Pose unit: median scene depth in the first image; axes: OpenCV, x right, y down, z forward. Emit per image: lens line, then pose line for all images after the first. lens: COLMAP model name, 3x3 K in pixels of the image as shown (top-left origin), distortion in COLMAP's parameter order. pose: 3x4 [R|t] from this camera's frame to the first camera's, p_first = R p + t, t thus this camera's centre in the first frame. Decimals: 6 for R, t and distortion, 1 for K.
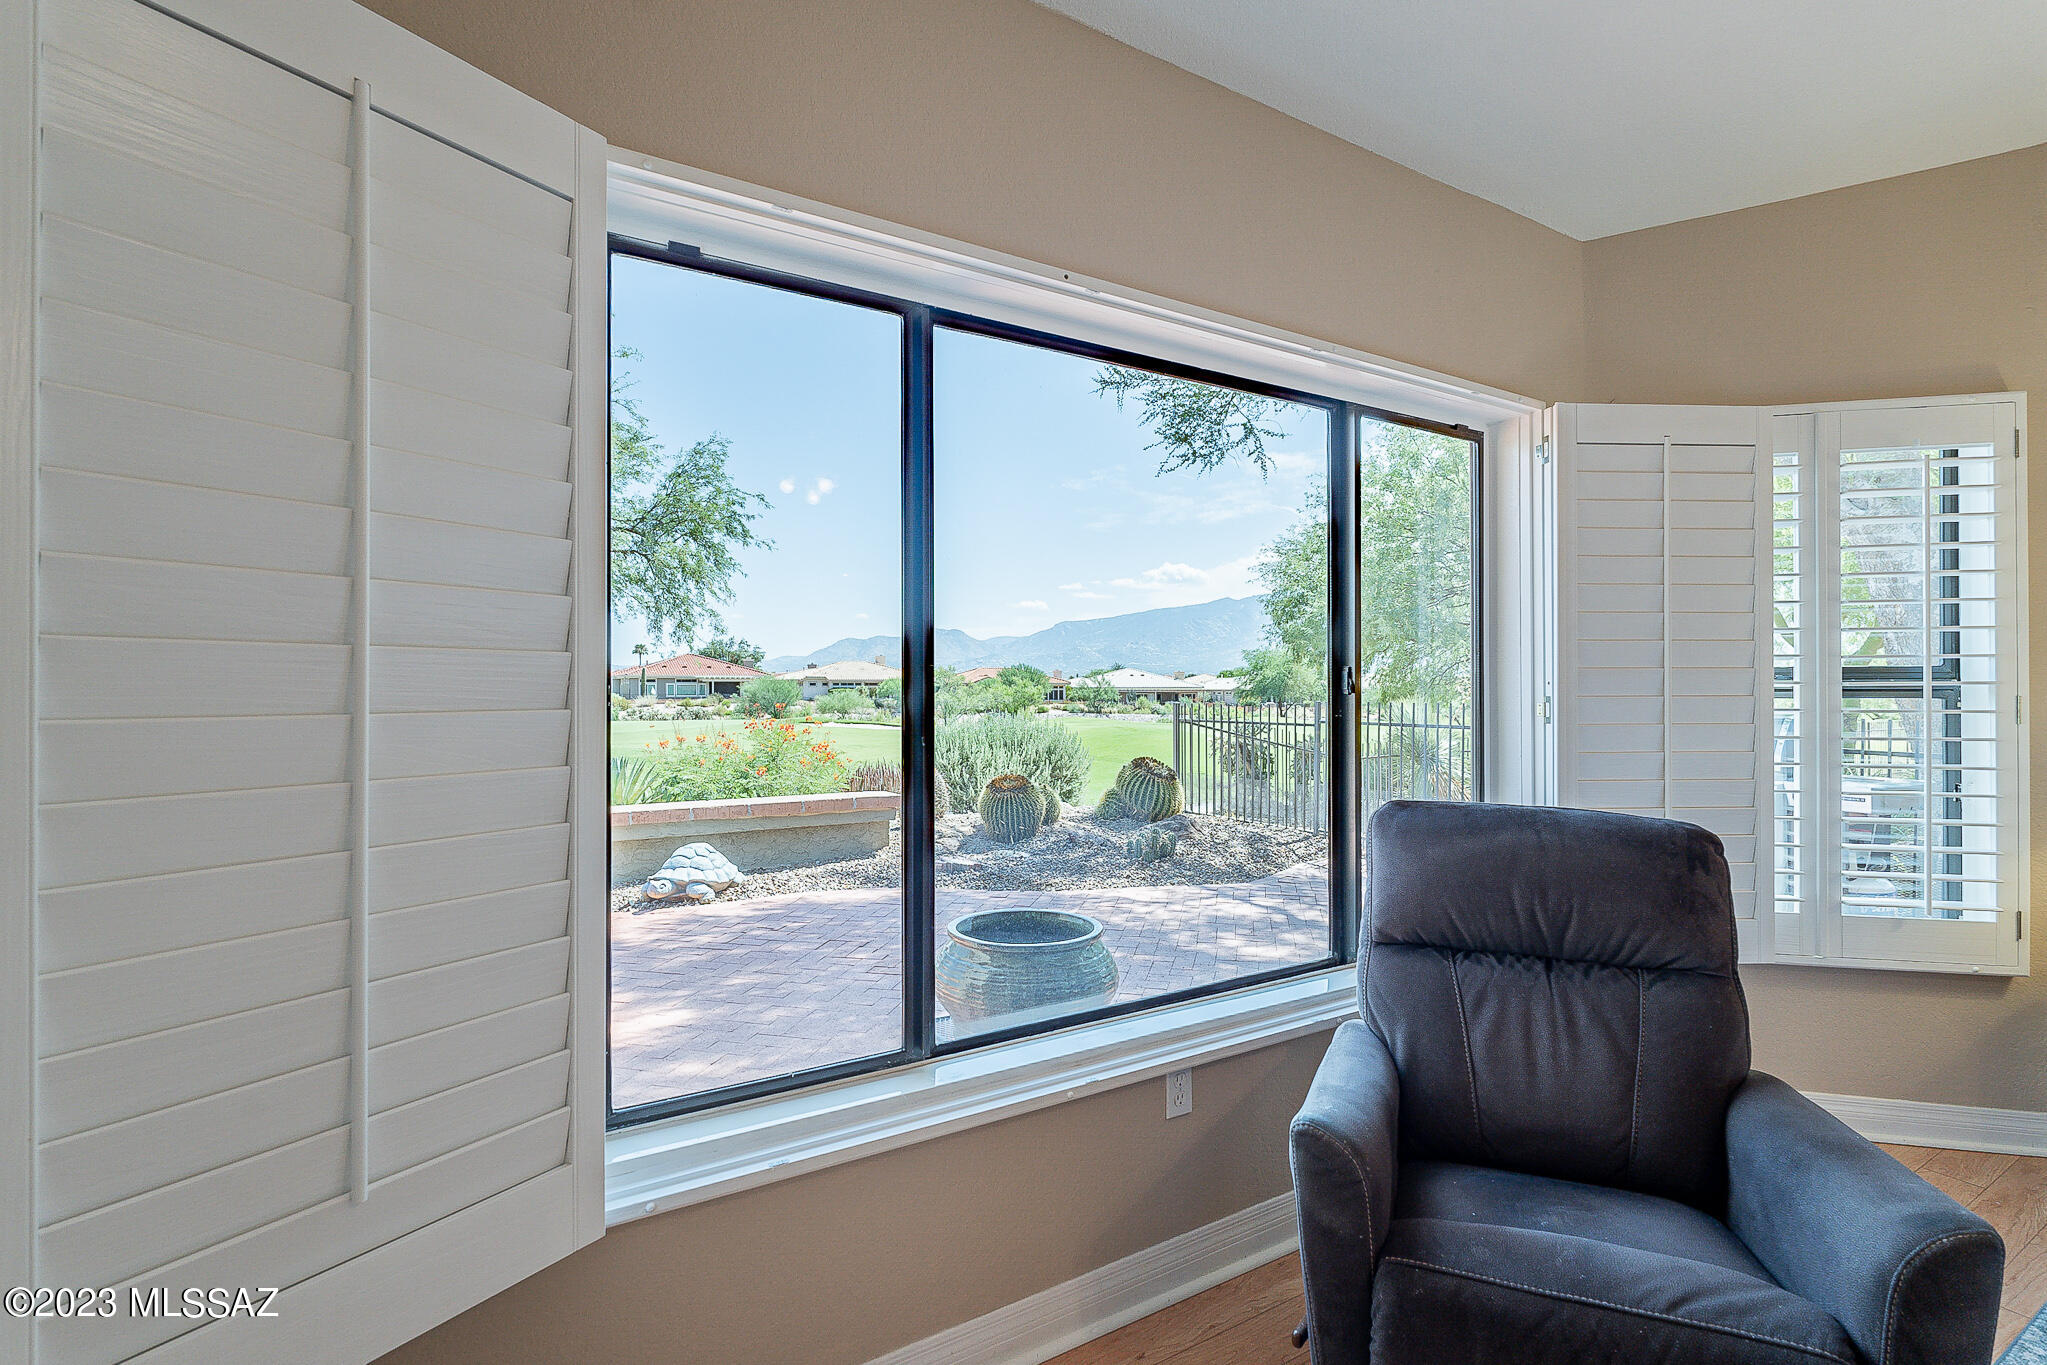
lens RADIAL K [[945.9, 0, 1033.0], [0, 945.9, 687.8], [0, 0, 1]] dist [-0.003686, 0.000145]
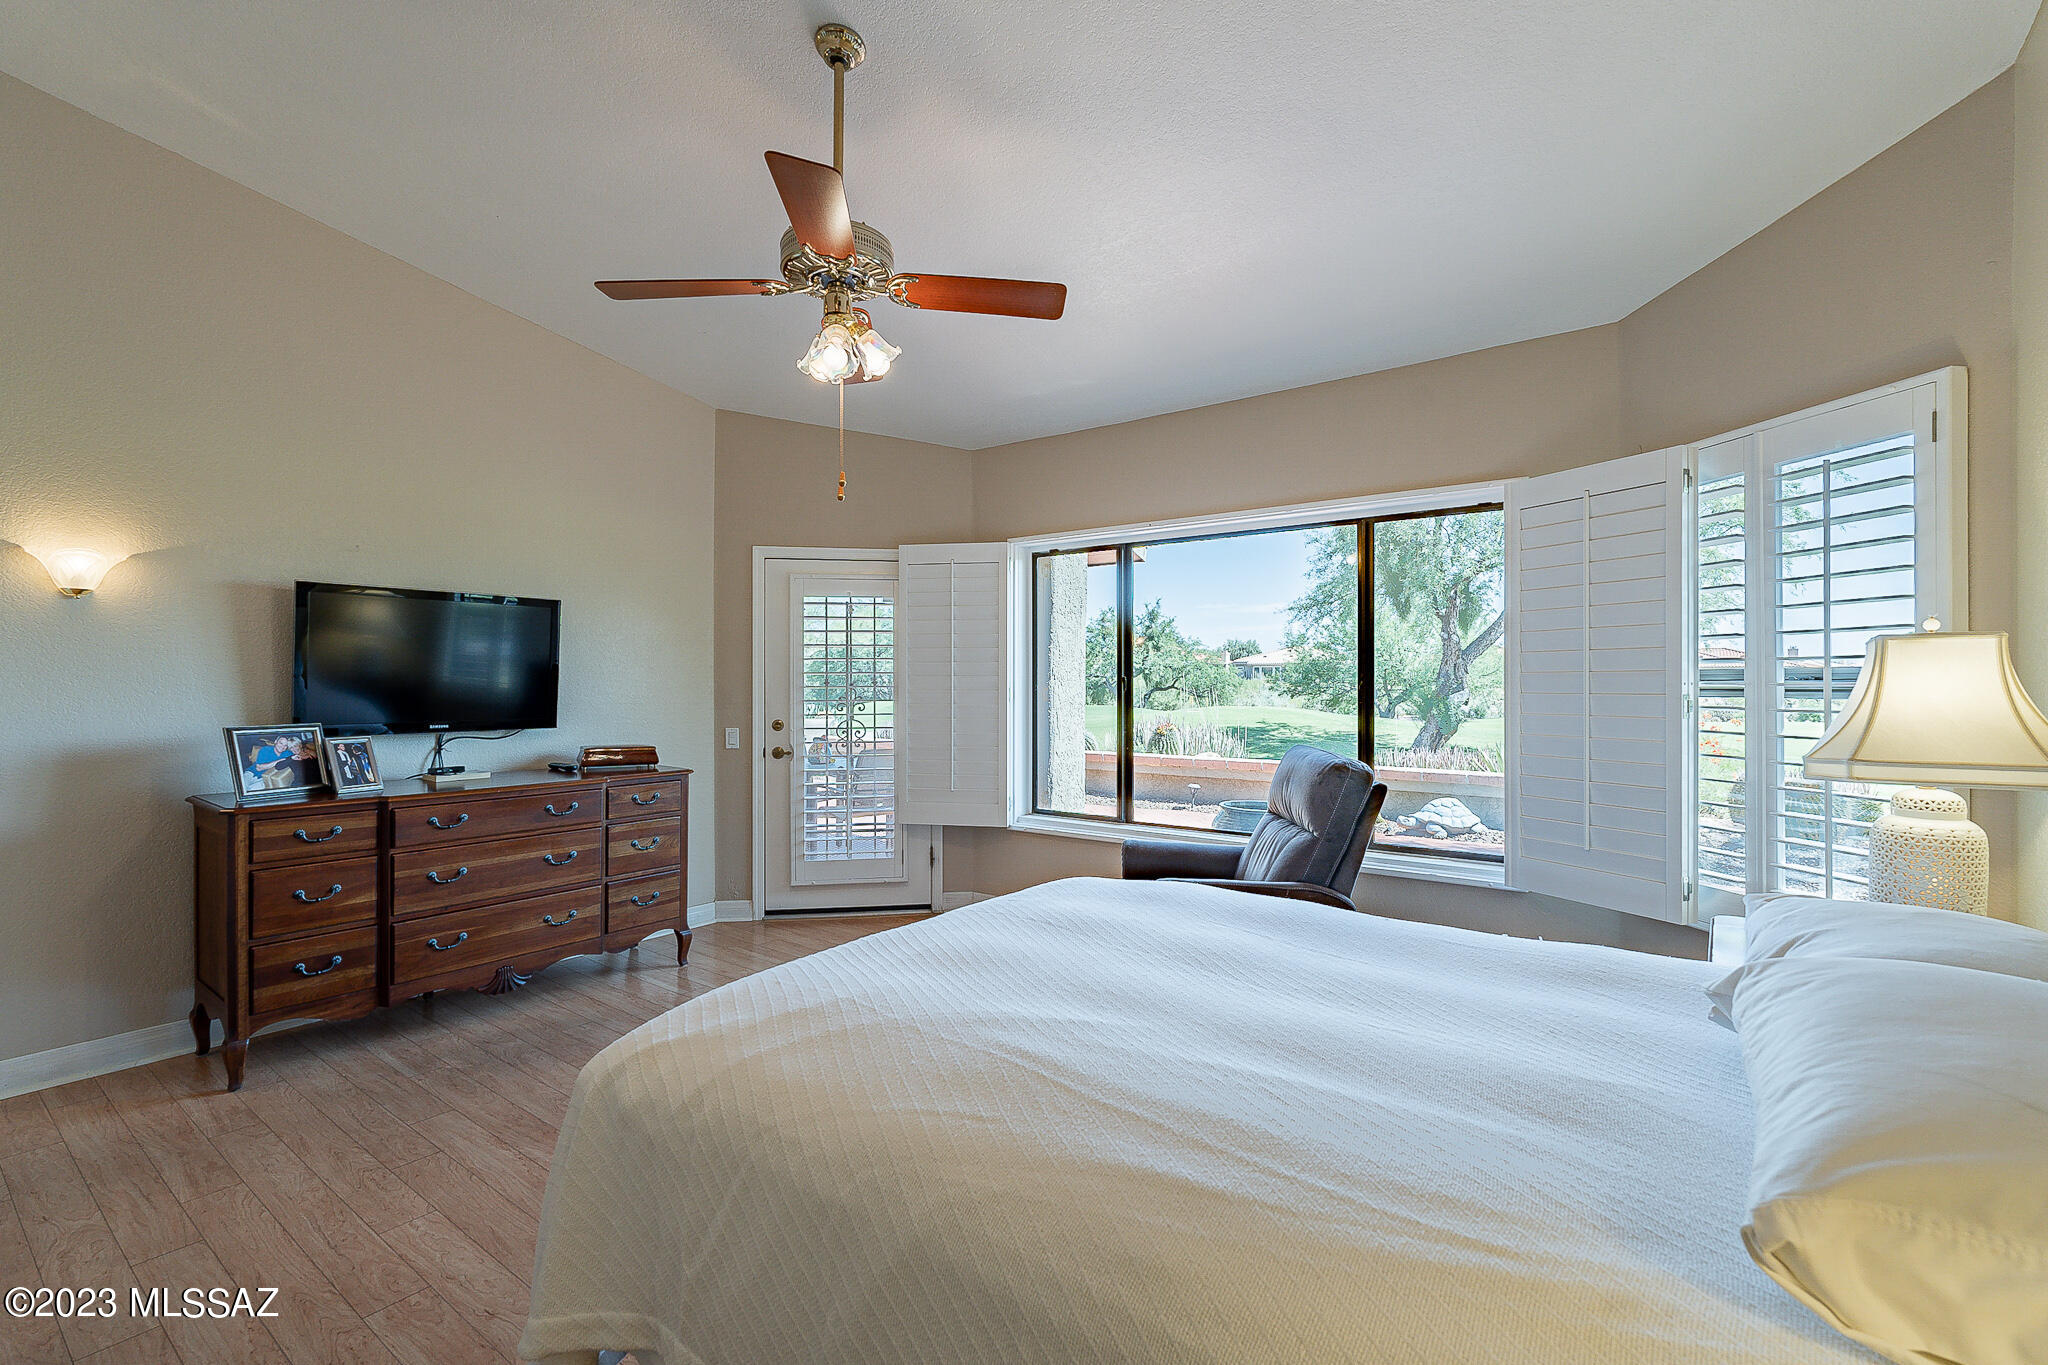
lens RADIAL K [[897.7, 0, 1005.9], [0, 897.7, 682.8], [0, 0, 1]] dist [-0.009912, 0.002079]
pose [[0.372268, -0.004672, -0.928113, 0.478676], [0.009177, 0.999957, -0.001352, -0.004290], [0.928080, -0.008014, 0.372295, -0.058573]]
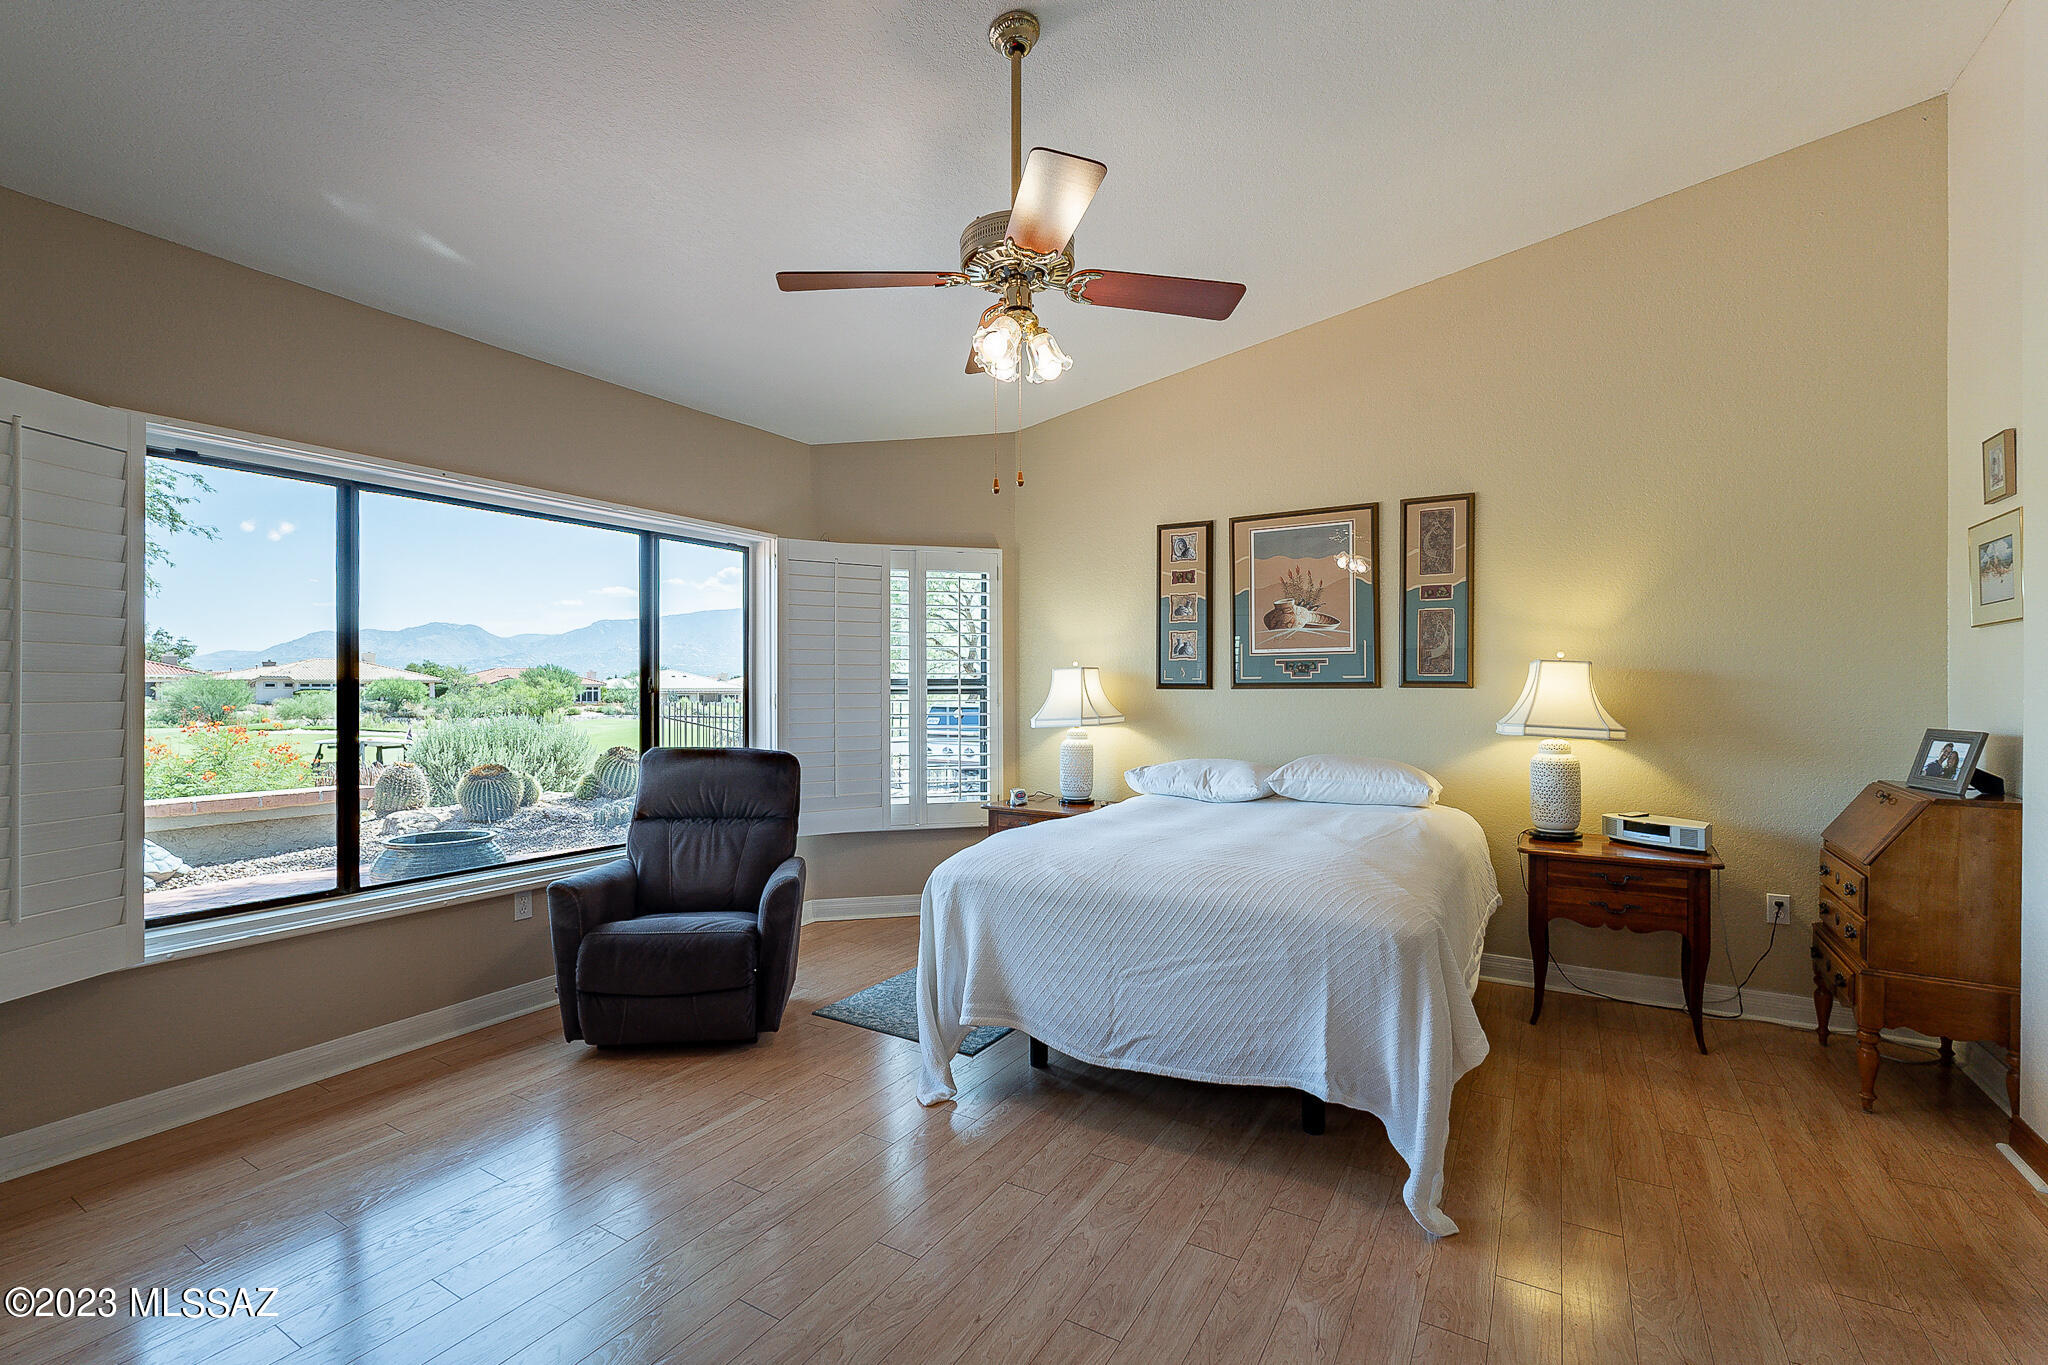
lens RADIAL K [[897.7, 0, 1033.1], [0, 897.7, 685.6], [0, 0, 1]] dist [-0.009912, 0.002079]
pose [[0.887470, 0.000540, 0.460865, 0.058722], [0.001119, 0.999994, -0.003326, -0.000439], [-0.460864, 0.003468, 0.887464, -0.260040]]
